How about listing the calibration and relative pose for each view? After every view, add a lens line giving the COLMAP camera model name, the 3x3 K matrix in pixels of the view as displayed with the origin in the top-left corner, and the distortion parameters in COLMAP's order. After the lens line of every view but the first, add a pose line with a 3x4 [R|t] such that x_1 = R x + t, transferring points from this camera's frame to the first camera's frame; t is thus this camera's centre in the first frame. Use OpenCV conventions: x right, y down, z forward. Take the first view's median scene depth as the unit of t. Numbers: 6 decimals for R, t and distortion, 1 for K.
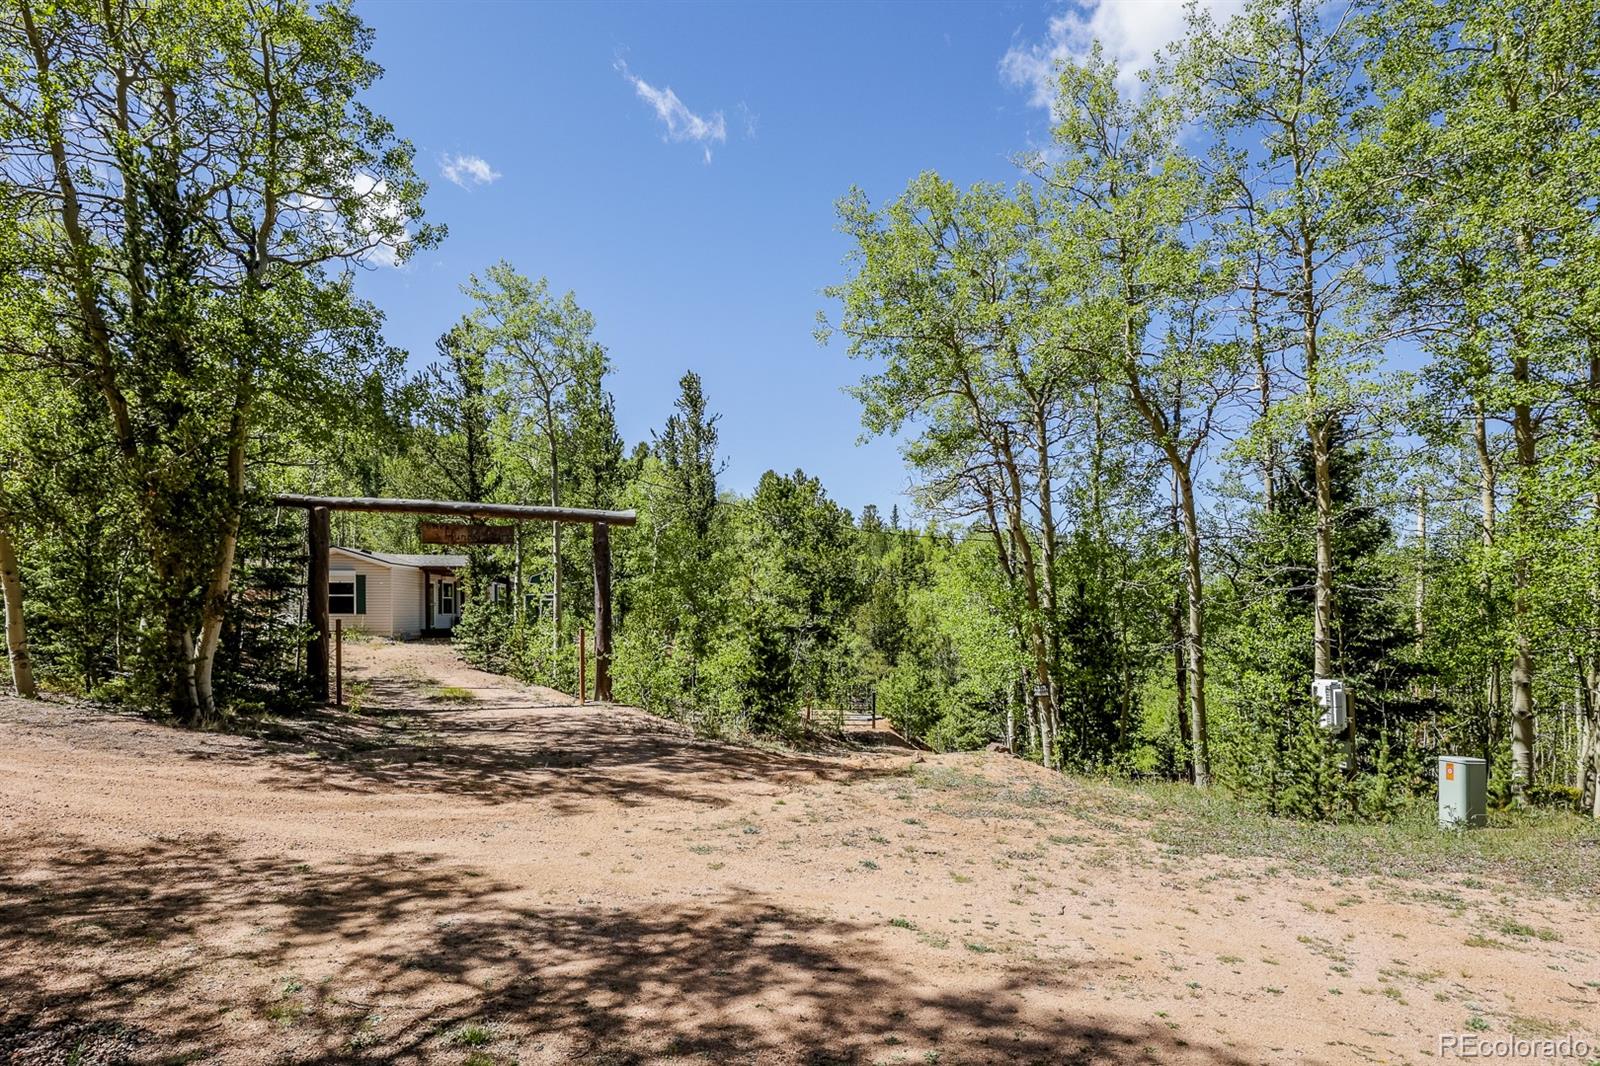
lens RADIAL K [[885.9, 0, 792.9], [0, 885.9, 617.5], [0, 0, 1]] dist [-0.002924, 0.000092]
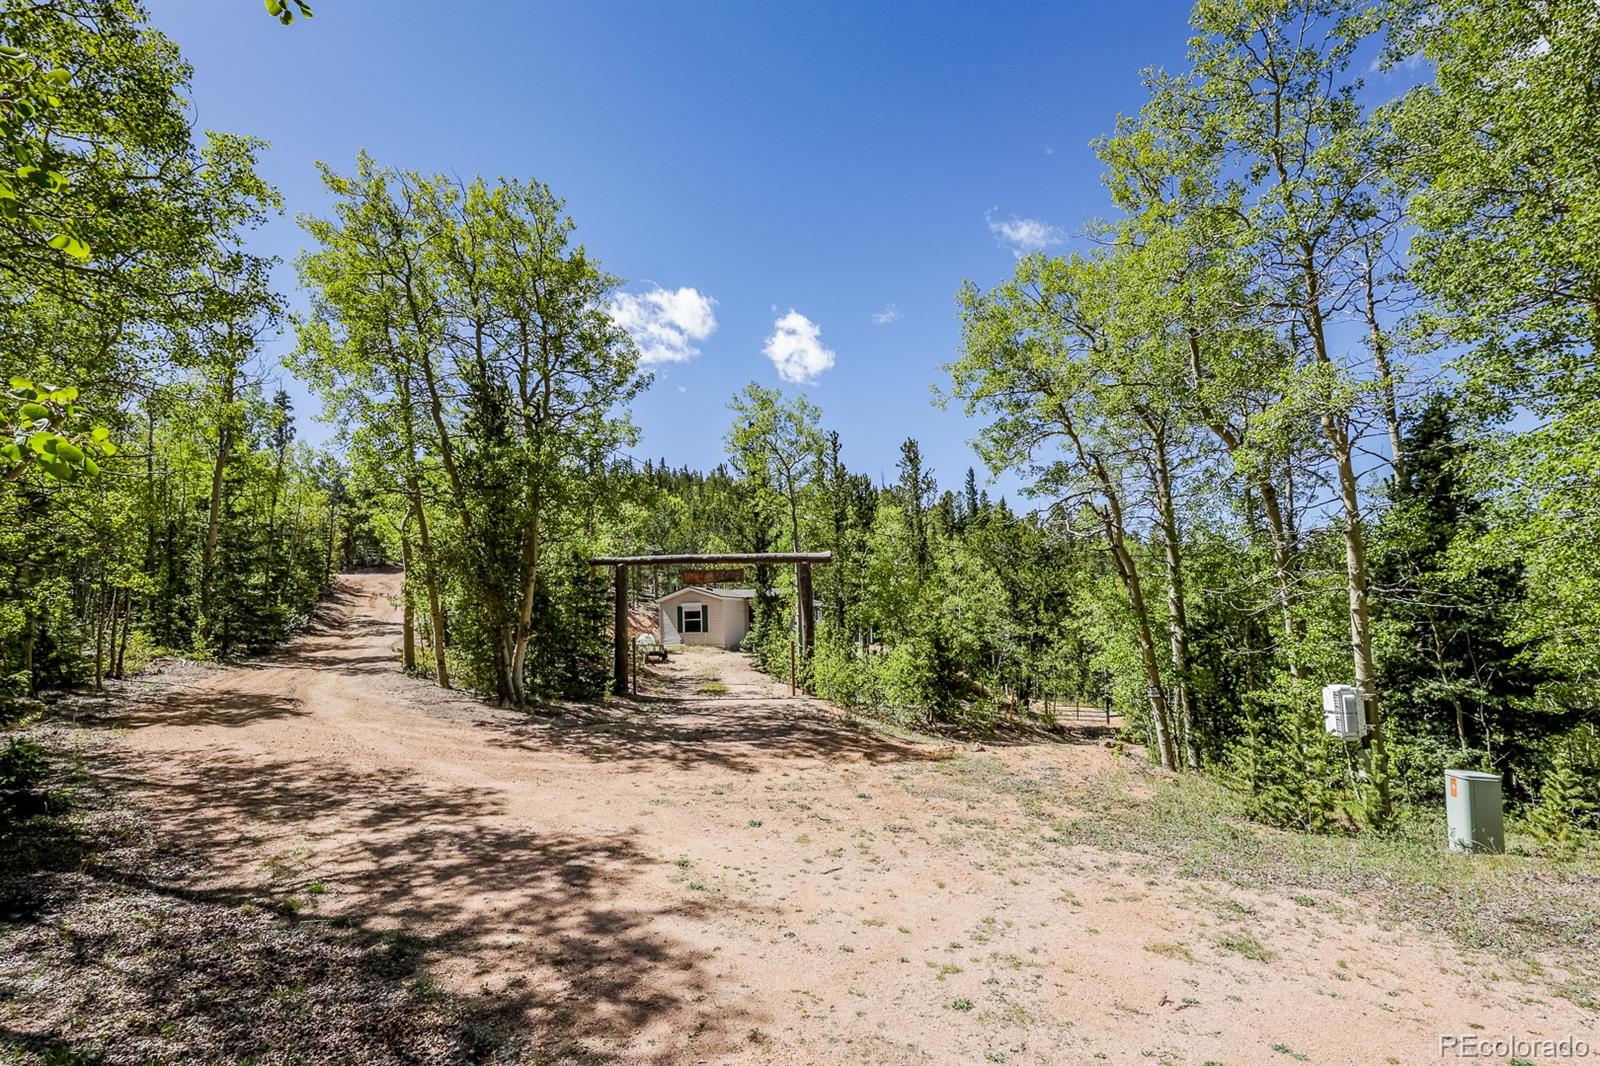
lens RADIAL K [[702.8, 0, 796.3], [0, 702.8, 591.3], [0, 0, 1]] dist [0.000279, -0.000130]
pose [[0.909748, -0.044176, -0.412804, 0.664447], [0.021839, 0.998038, -0.058676, -0.000227], [0.414587, 0.044366, 0.908928, 0.074528]]
